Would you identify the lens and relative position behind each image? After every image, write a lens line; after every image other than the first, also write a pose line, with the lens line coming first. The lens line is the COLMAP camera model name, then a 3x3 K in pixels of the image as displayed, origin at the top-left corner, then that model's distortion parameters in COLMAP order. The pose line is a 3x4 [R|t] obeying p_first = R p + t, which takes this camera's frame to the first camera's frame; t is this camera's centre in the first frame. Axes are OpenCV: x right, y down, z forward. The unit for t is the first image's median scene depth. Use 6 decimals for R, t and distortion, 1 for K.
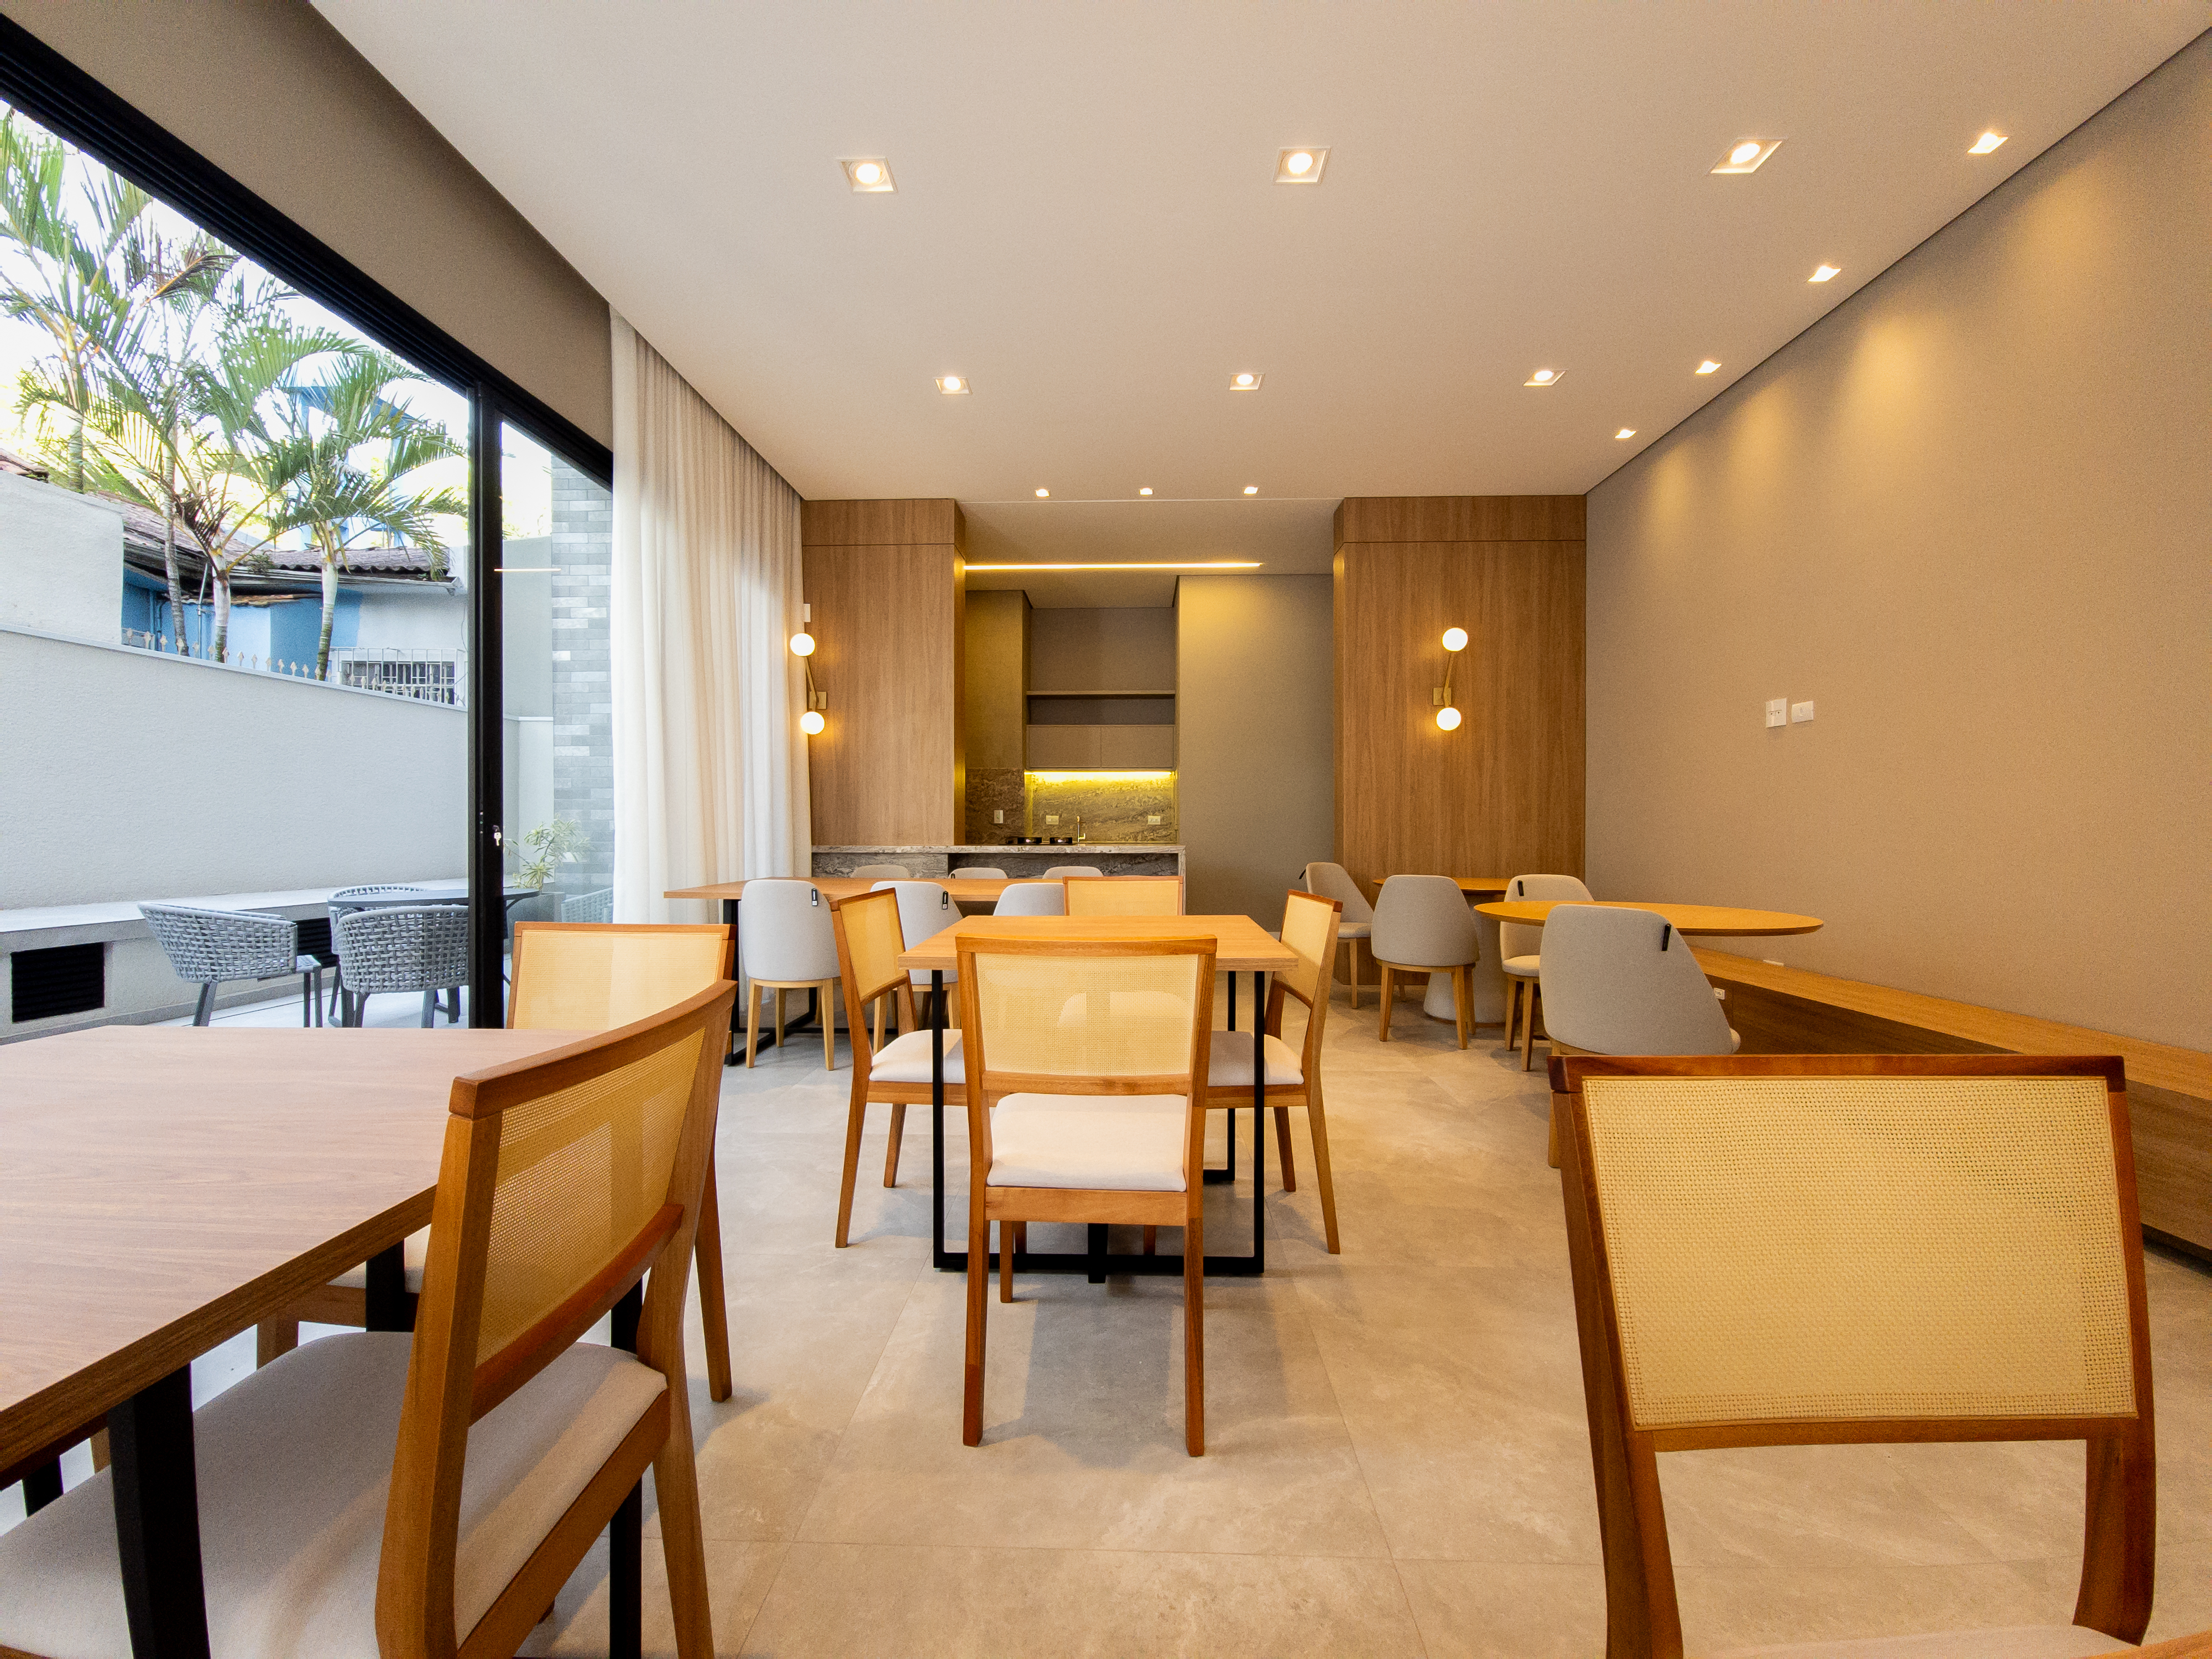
lens RADIAL K [[897.6, 0, 1106.0], [0, 897.6, 829.5], [0, 0, 1]] dist [-0.020448, -0.000112]
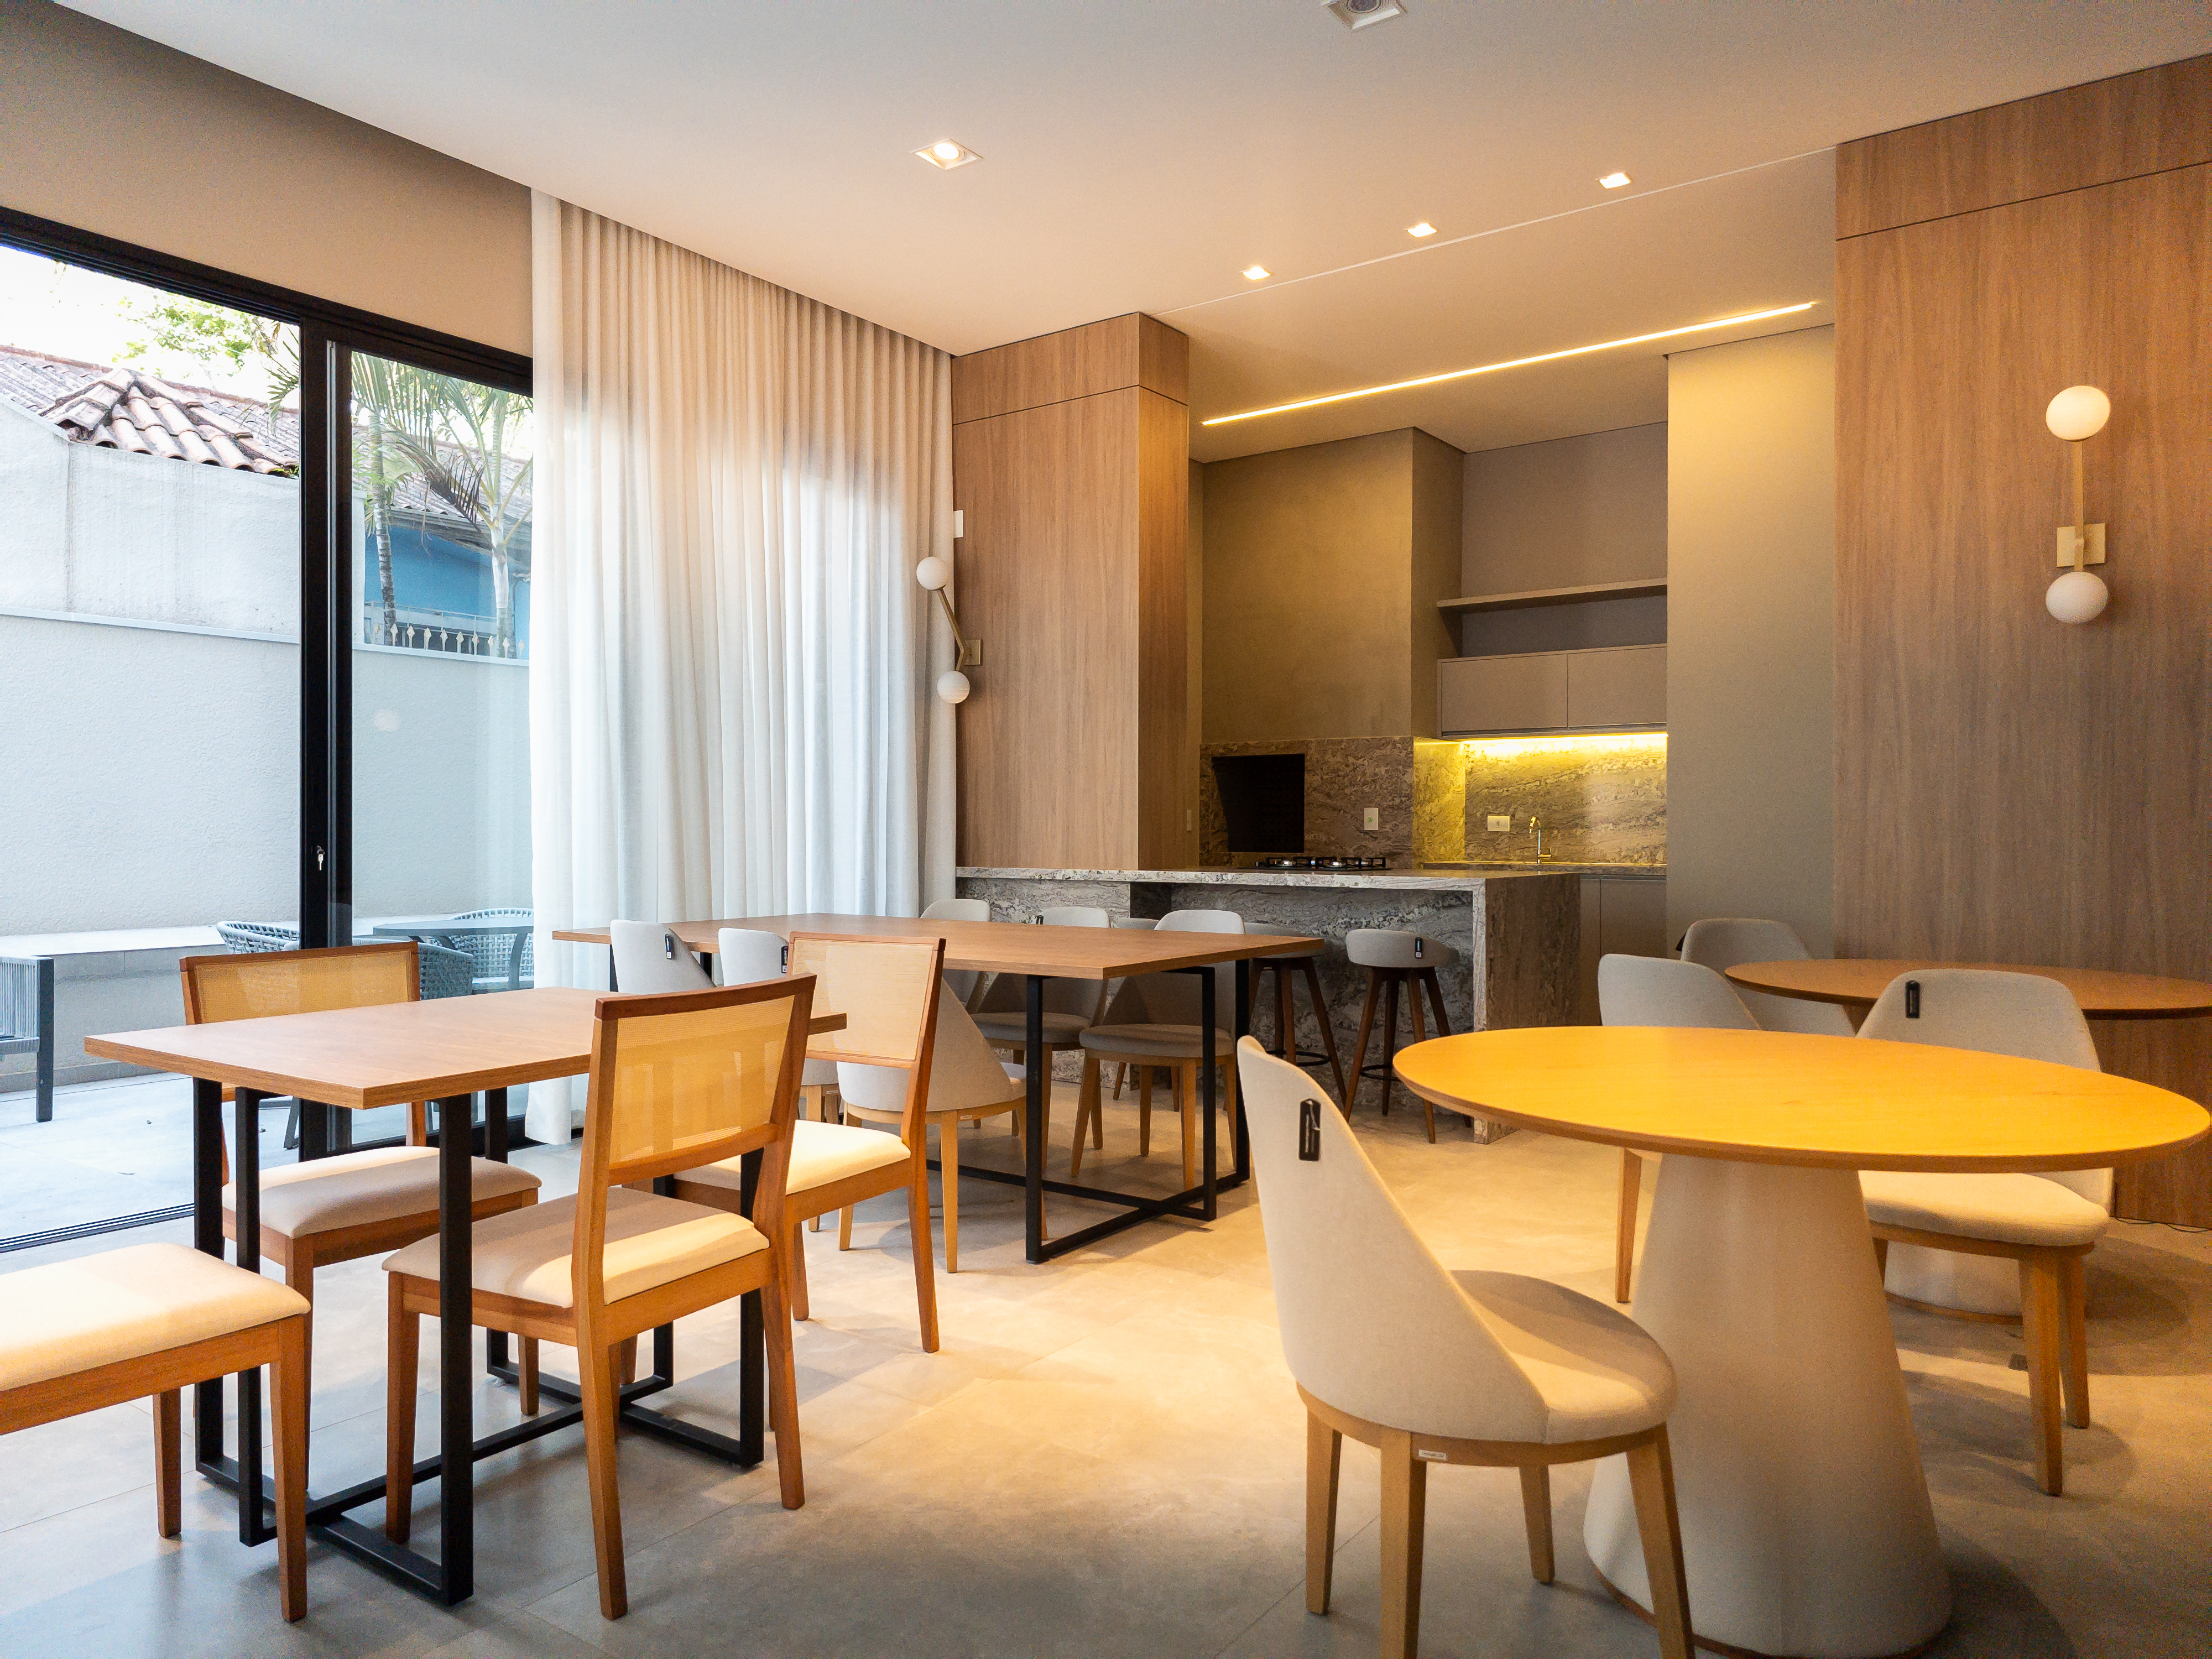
lens RADIAL K [[1467.2, 0, 1106.0], [0, 1467.2, 829.5], [0, 0, 1]] dist [0.000400, 0.003250]
pose [[0.830496, 0.000342, -0.557025, 0.377169], [-0.000126, 1.000000, 0.000426, -0.010857], [0.557025, -0.000283, 0.830496, 0.142057]]
